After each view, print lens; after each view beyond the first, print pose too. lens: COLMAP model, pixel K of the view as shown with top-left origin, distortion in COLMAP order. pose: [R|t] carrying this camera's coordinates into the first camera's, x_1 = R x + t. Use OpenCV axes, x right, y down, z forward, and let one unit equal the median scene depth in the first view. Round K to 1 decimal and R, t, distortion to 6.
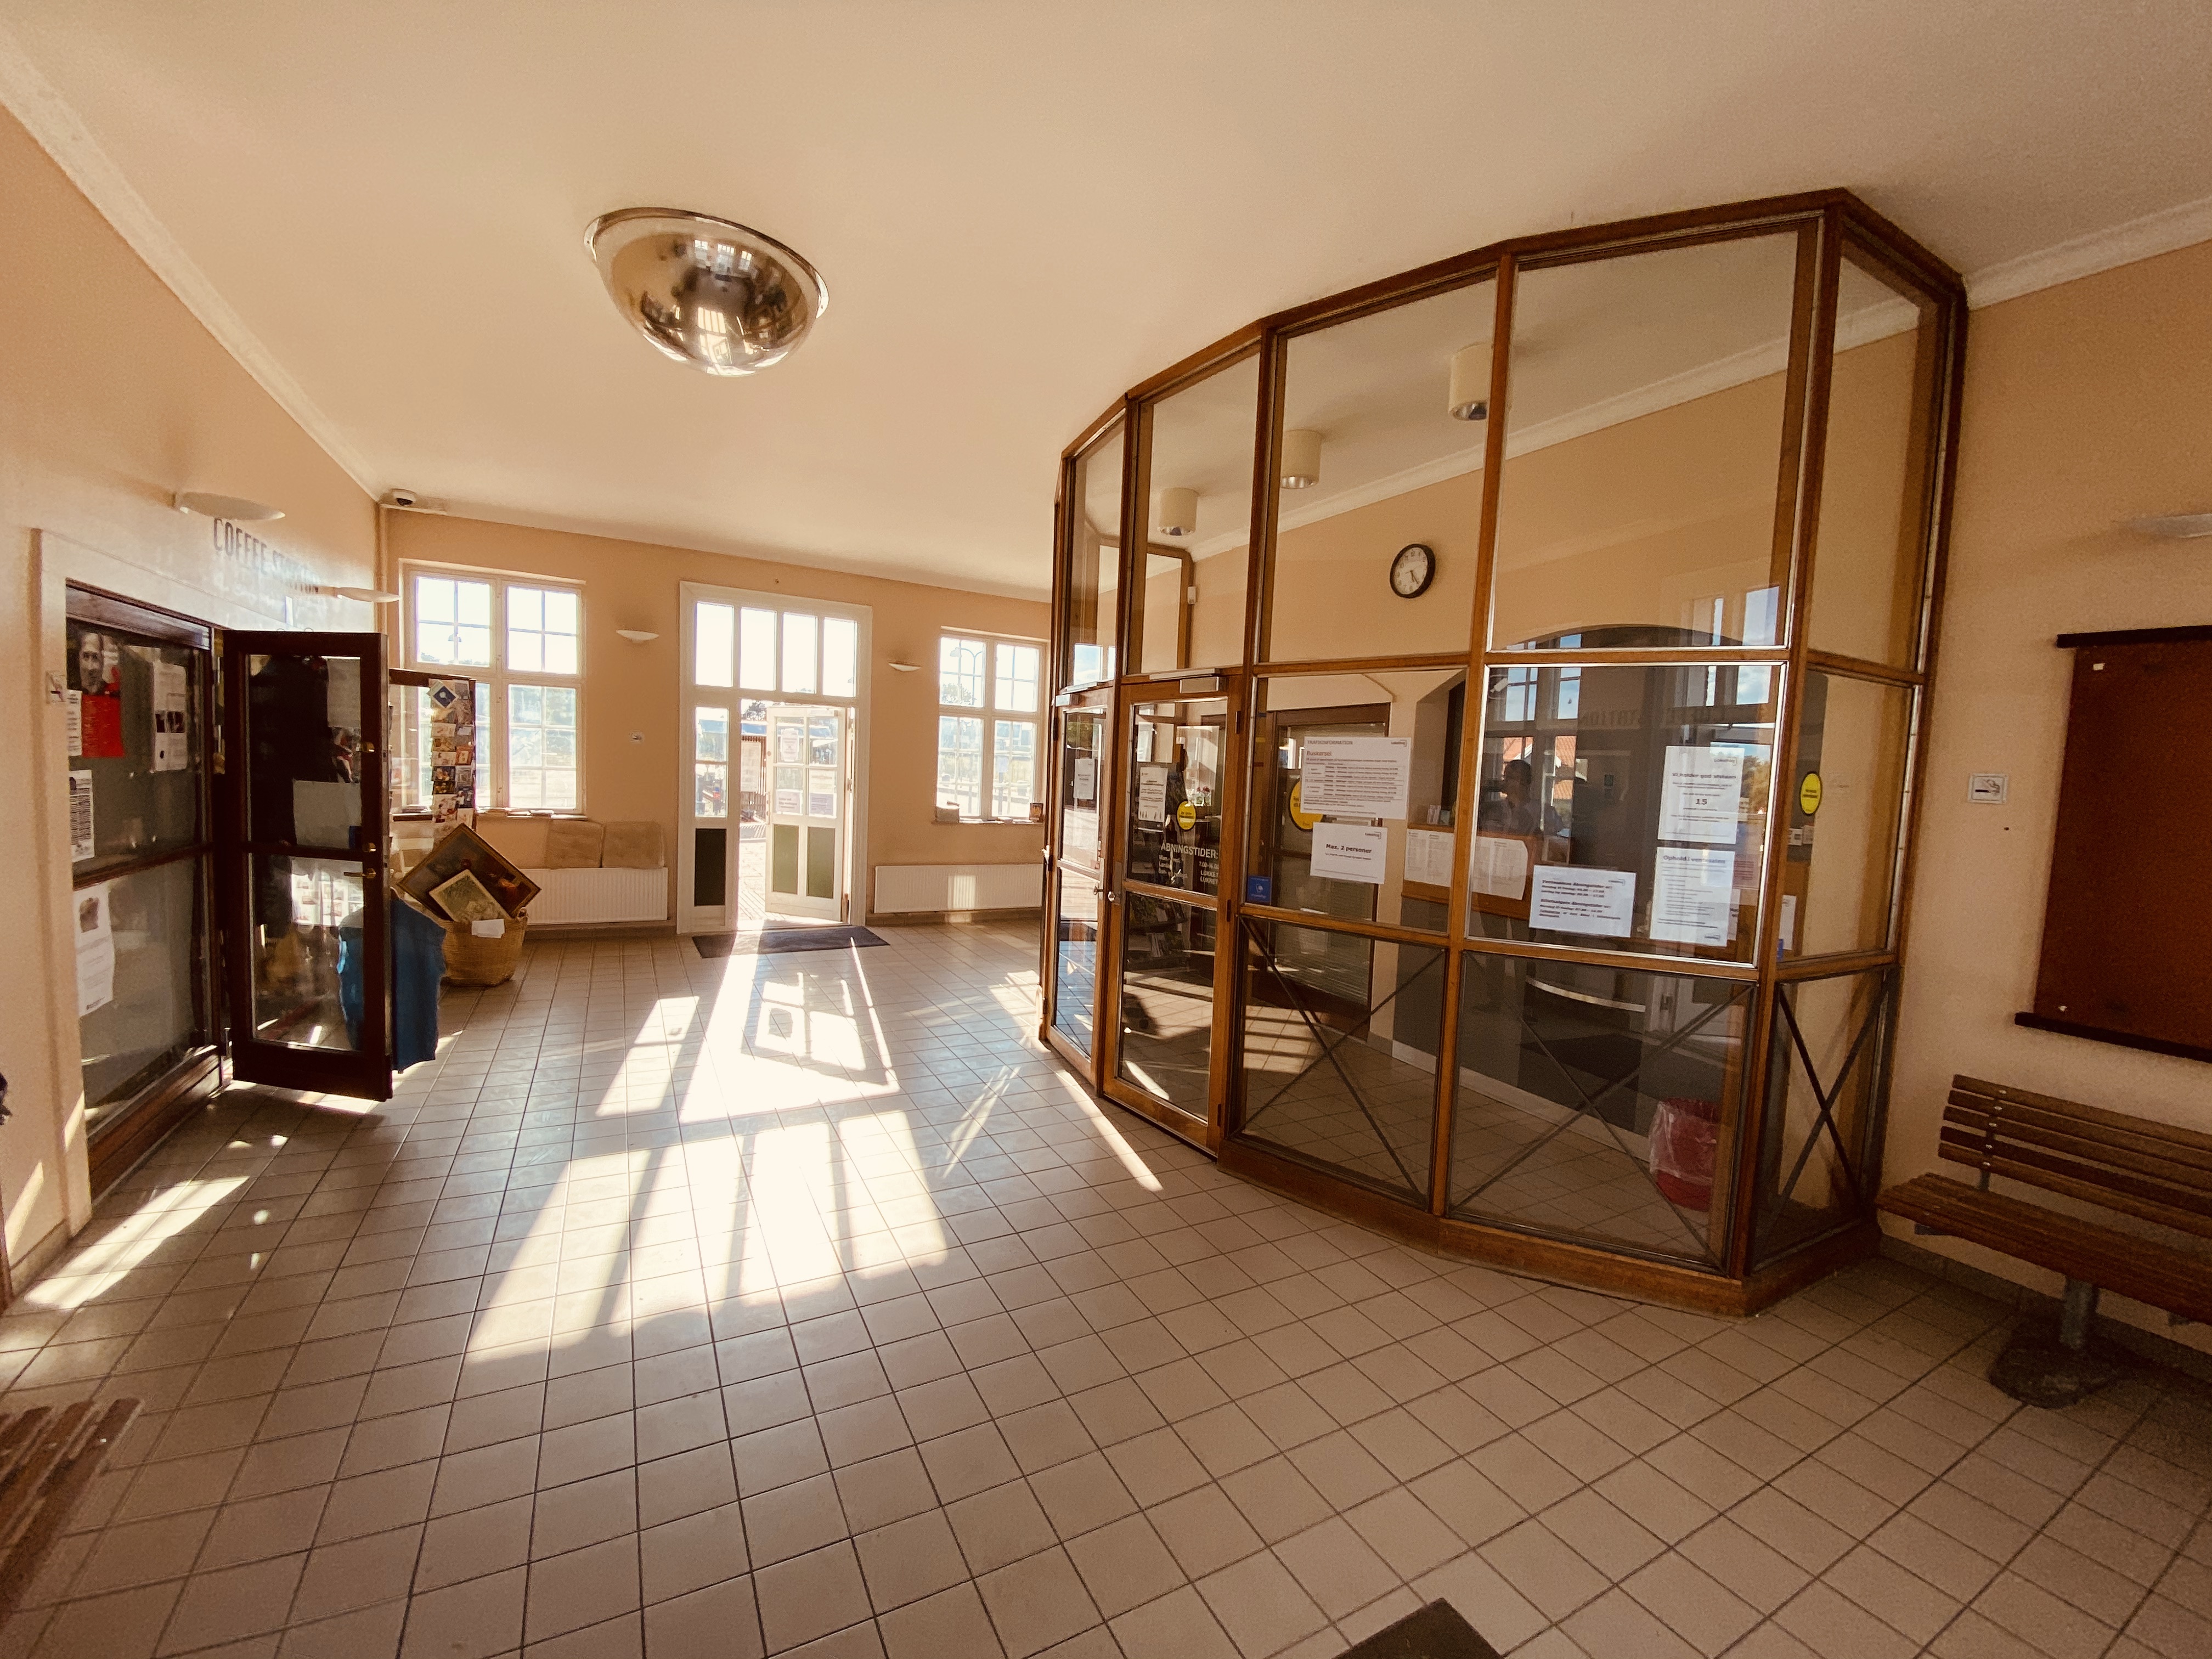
lens RADIAL K [[894.5, 0, 1111.2], [0, 894.5, 835.1], [0, 0, 1]] dist [0.022509, -0.021158]
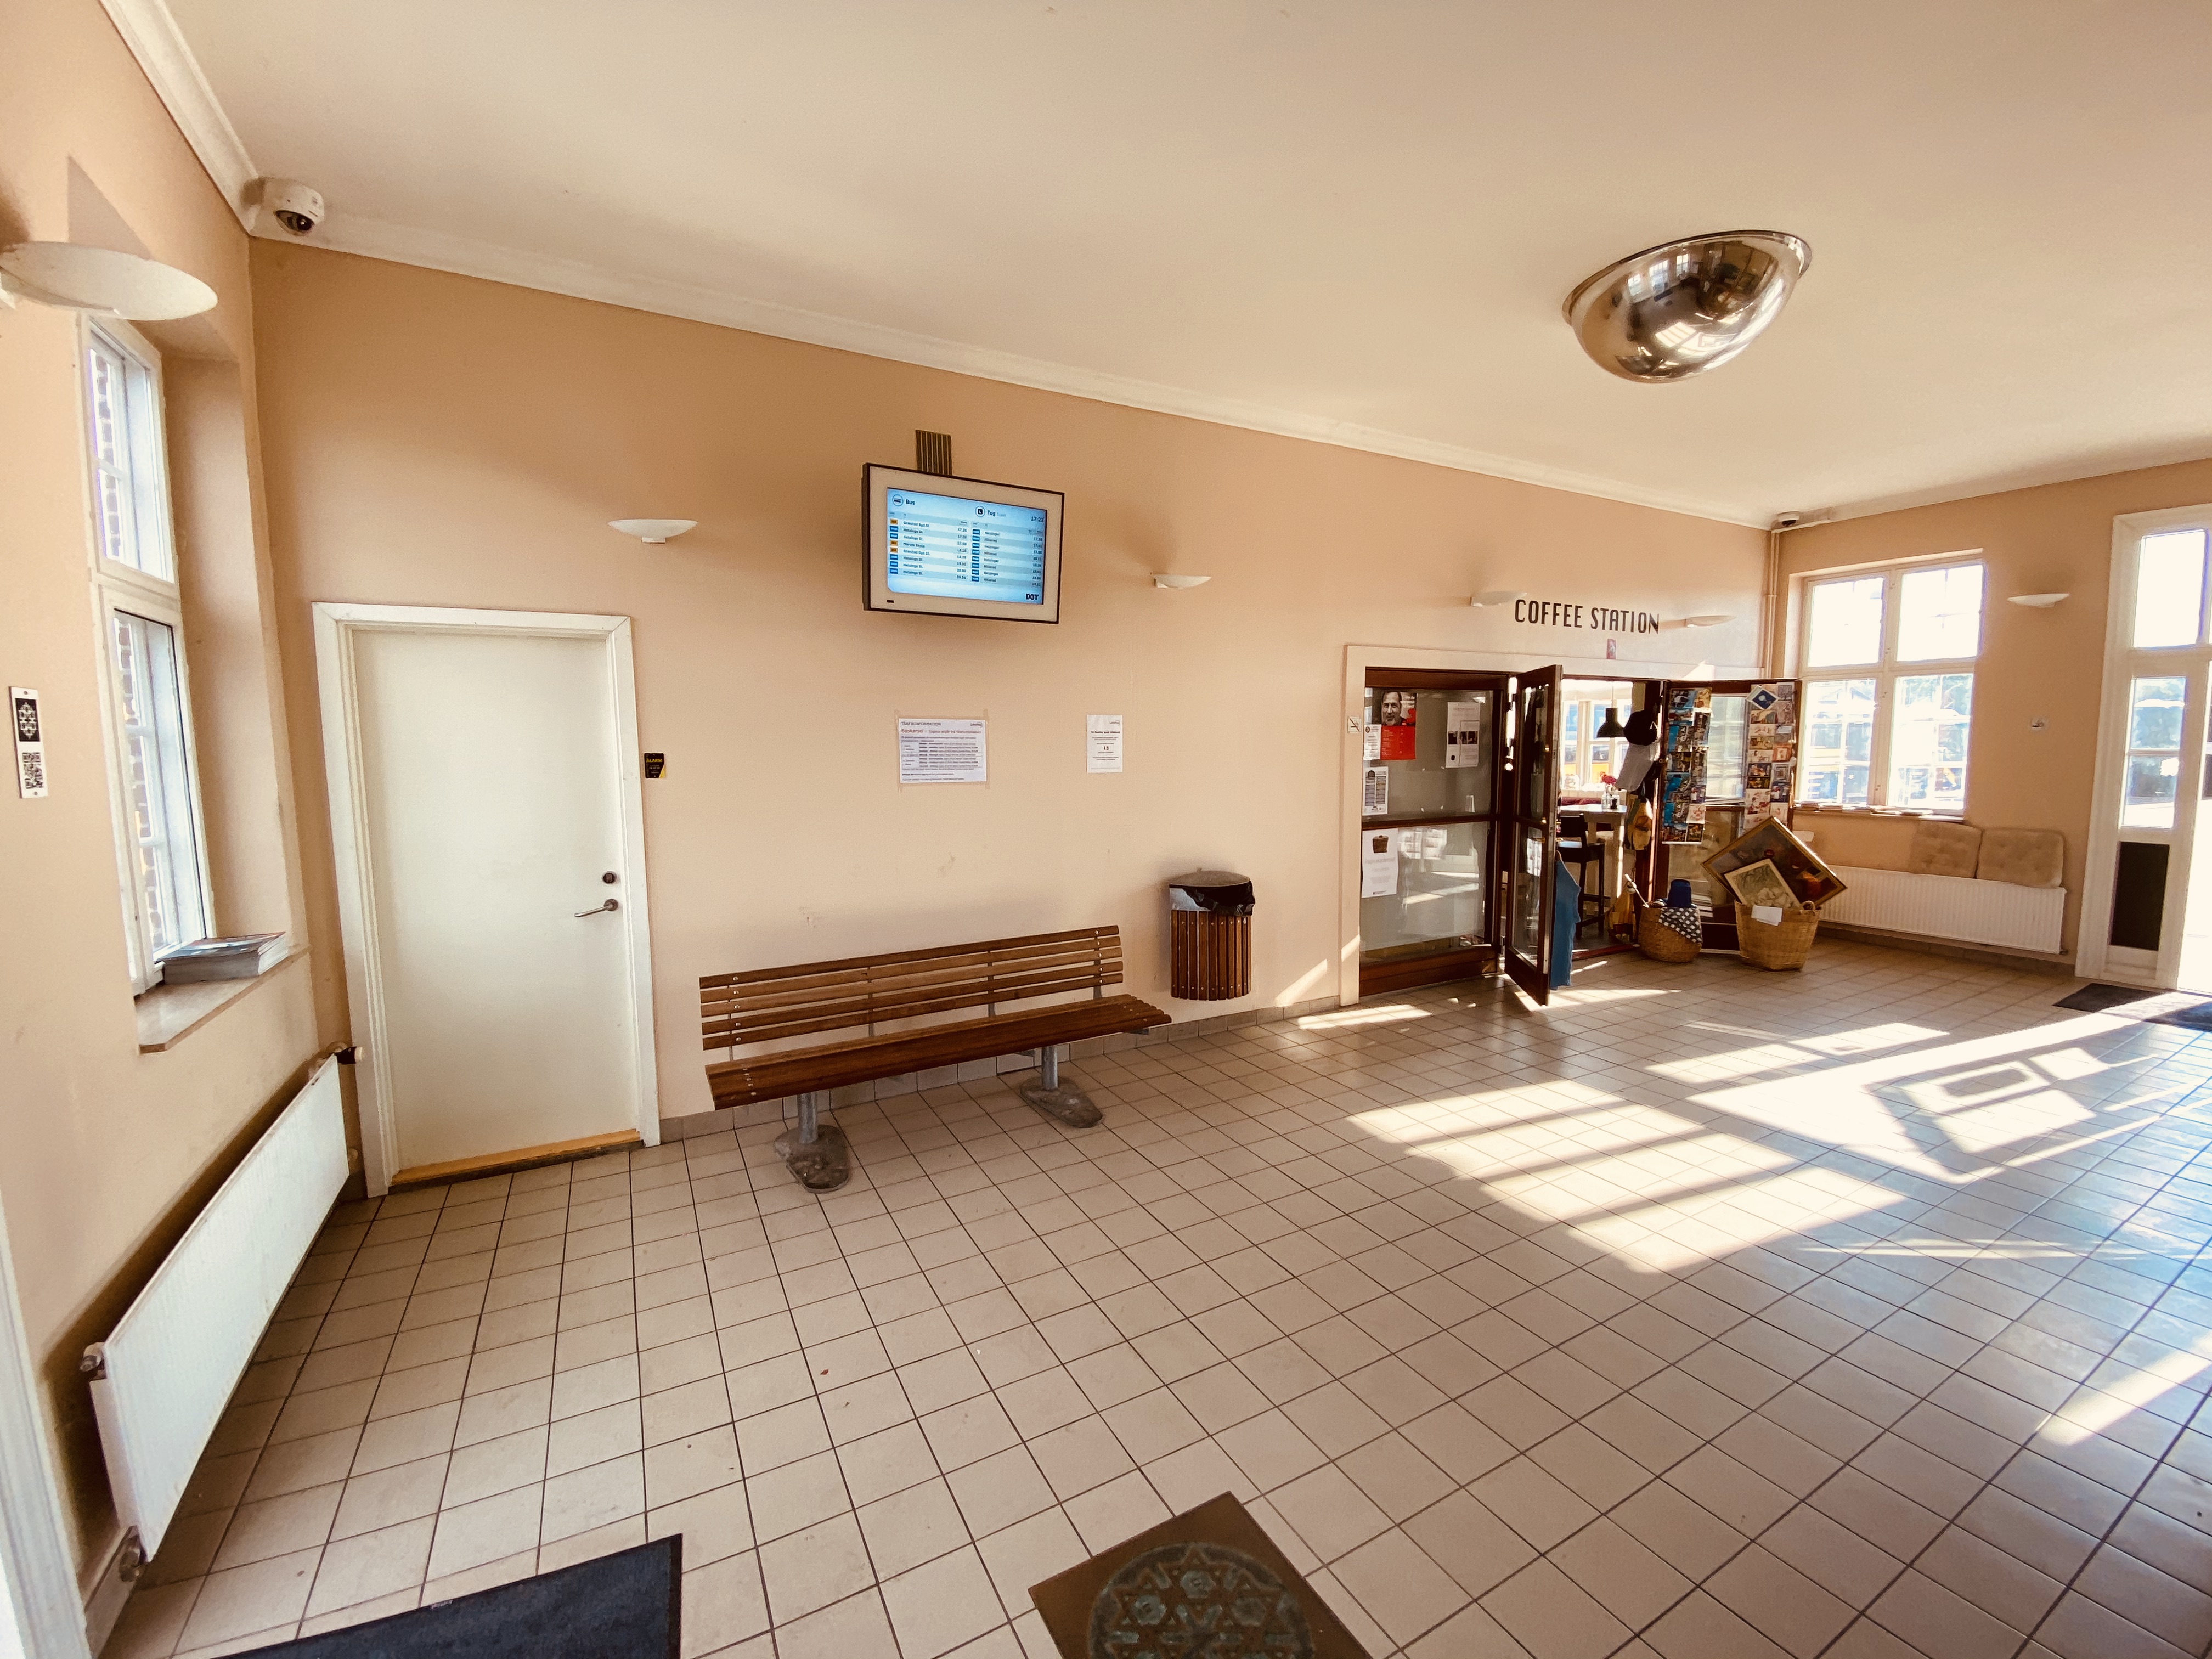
lens RADIAL K [[902.4, 0, 1106.0], [0, 902.4, 829.5], [0, 0, 1]] dist [0.022594, -0.021128]
pose [[0.002200, 0.049613, -0.998766, 0.427309], [-0.065020, 0.996662, 0.049365, 0.001430], [0.997882, 0.064831, 0.005419, 0.238277]]
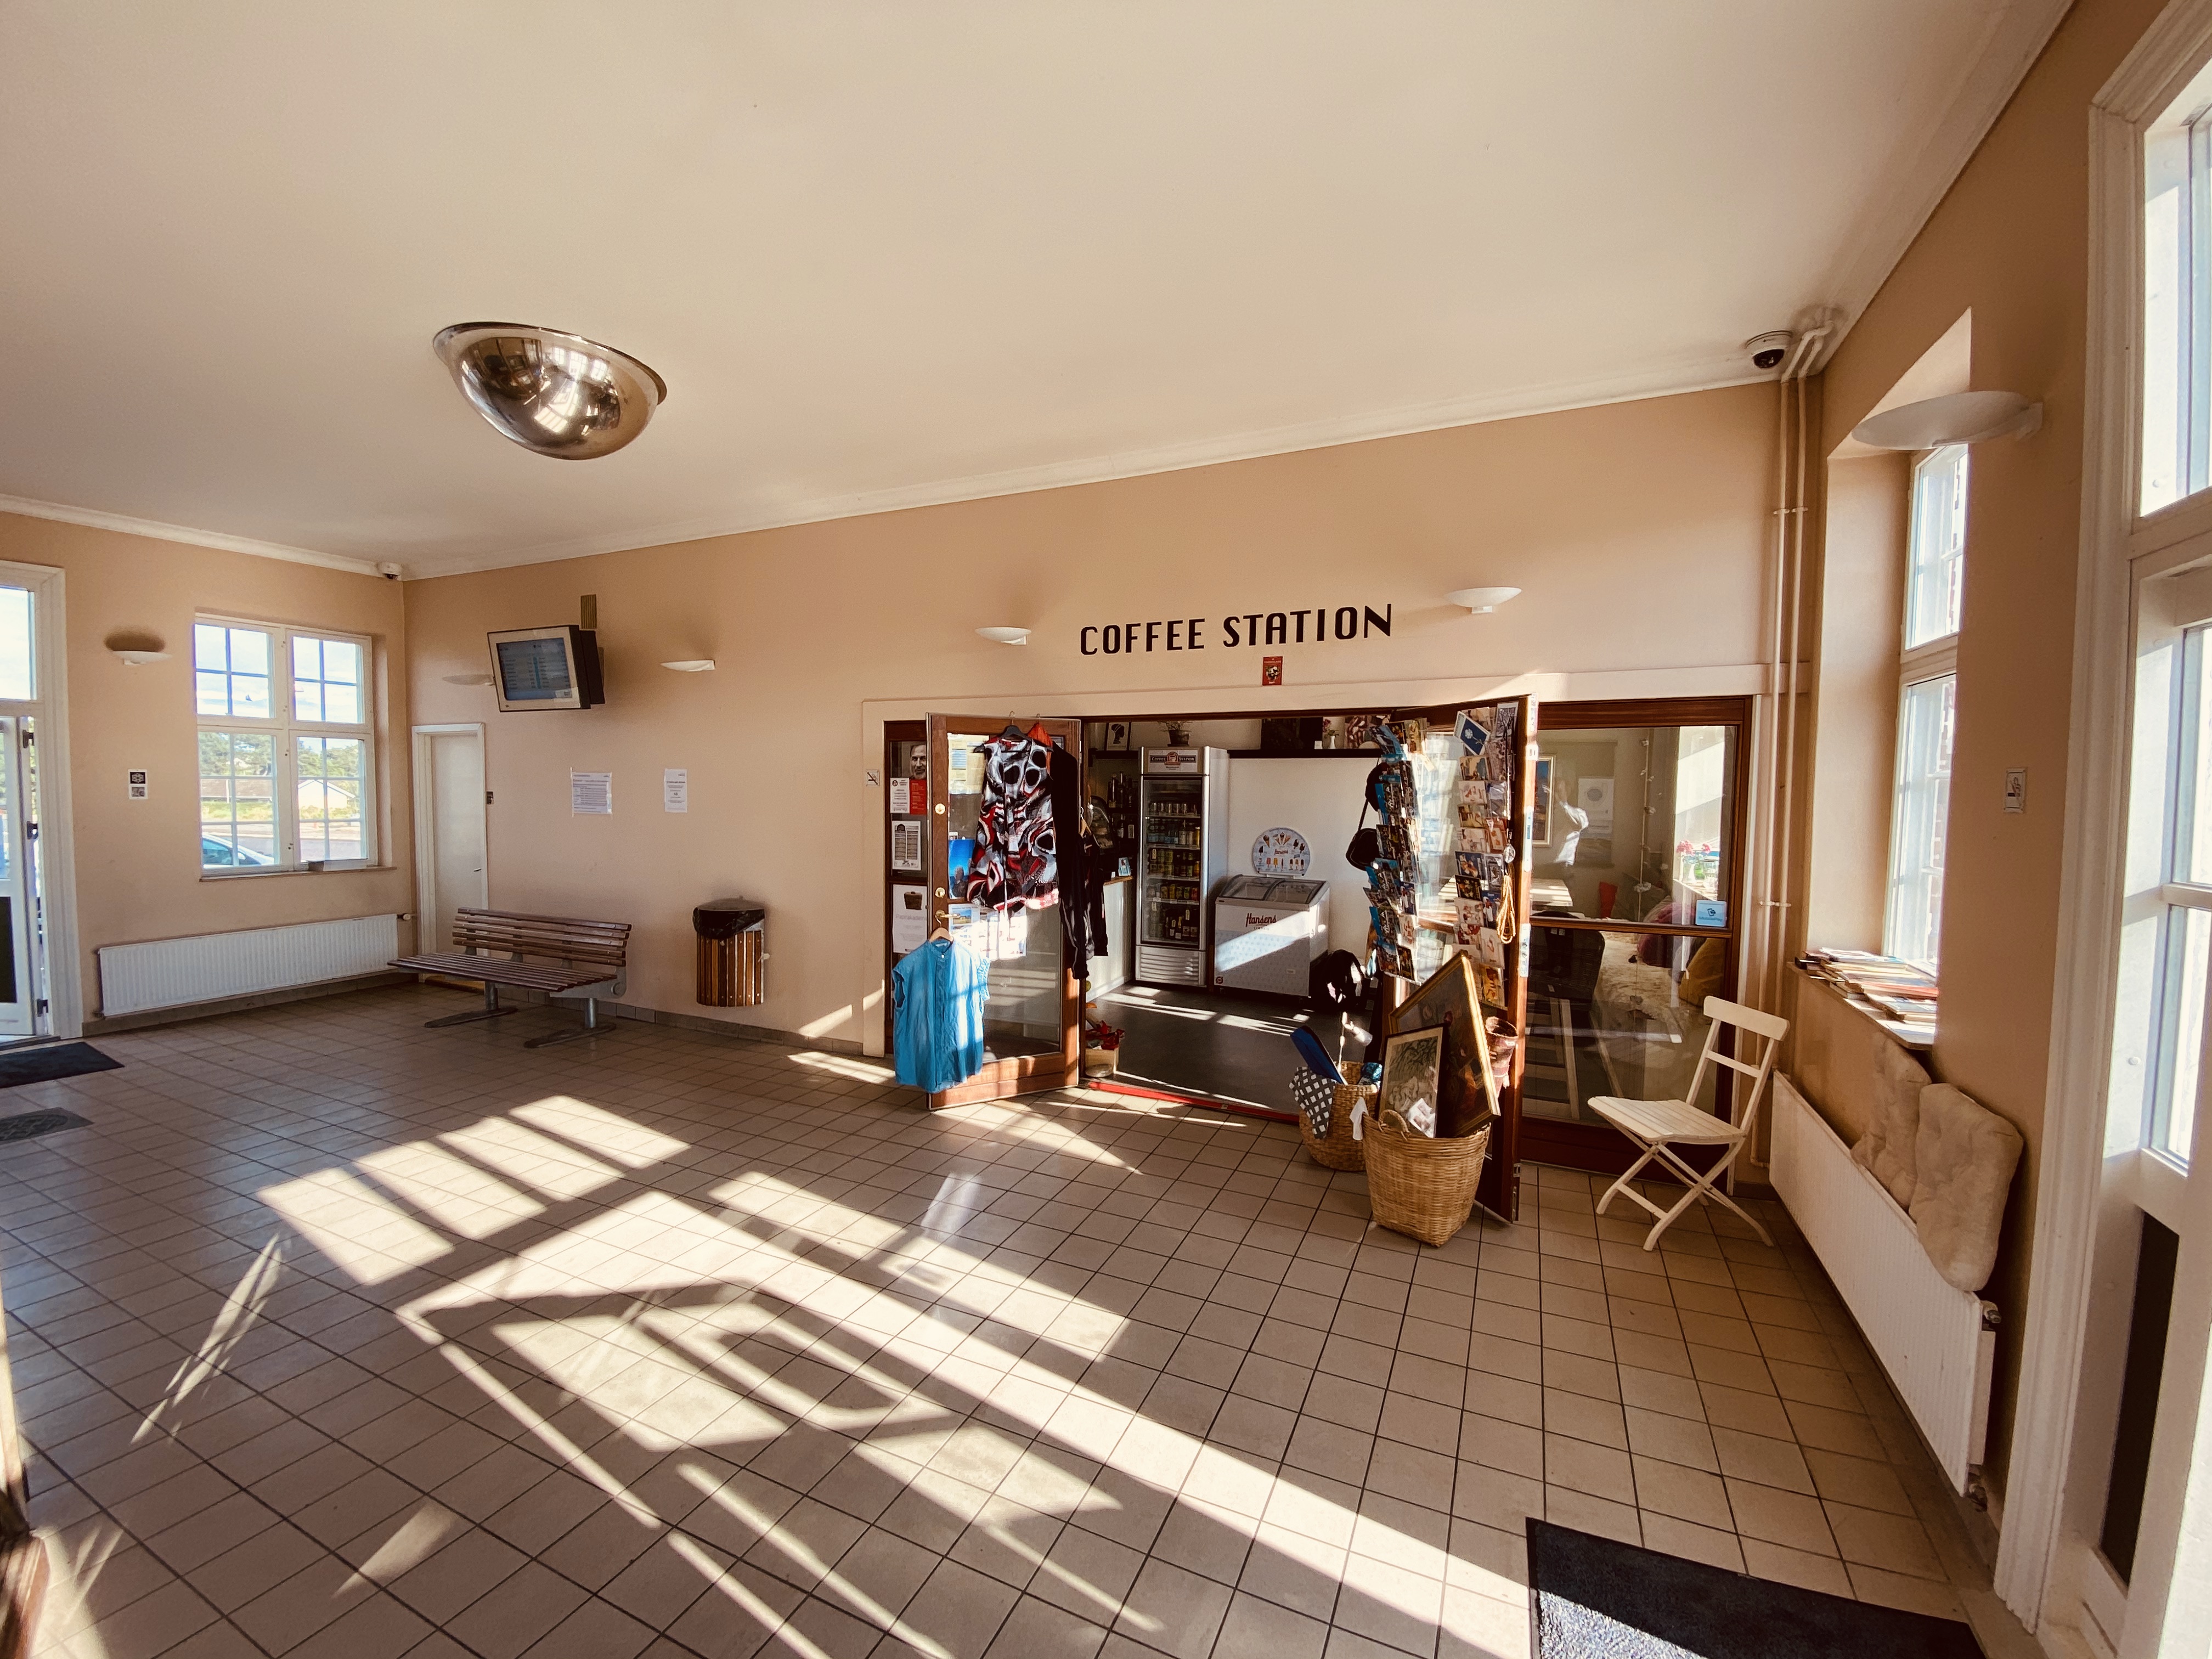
lens RADIAL K [[897.6, 0, 1108.5], [0, 897.6, 816.7], [0, 0, 1]] dist [0.058606, -0.045422]
pose [[-0.802475, -0.032761, -0.595785, -0.216769], [-0.089355, 0.993830, 0.065706, -0.137809], [0.589957, 0.105963, -0.800452, 1.558528]]
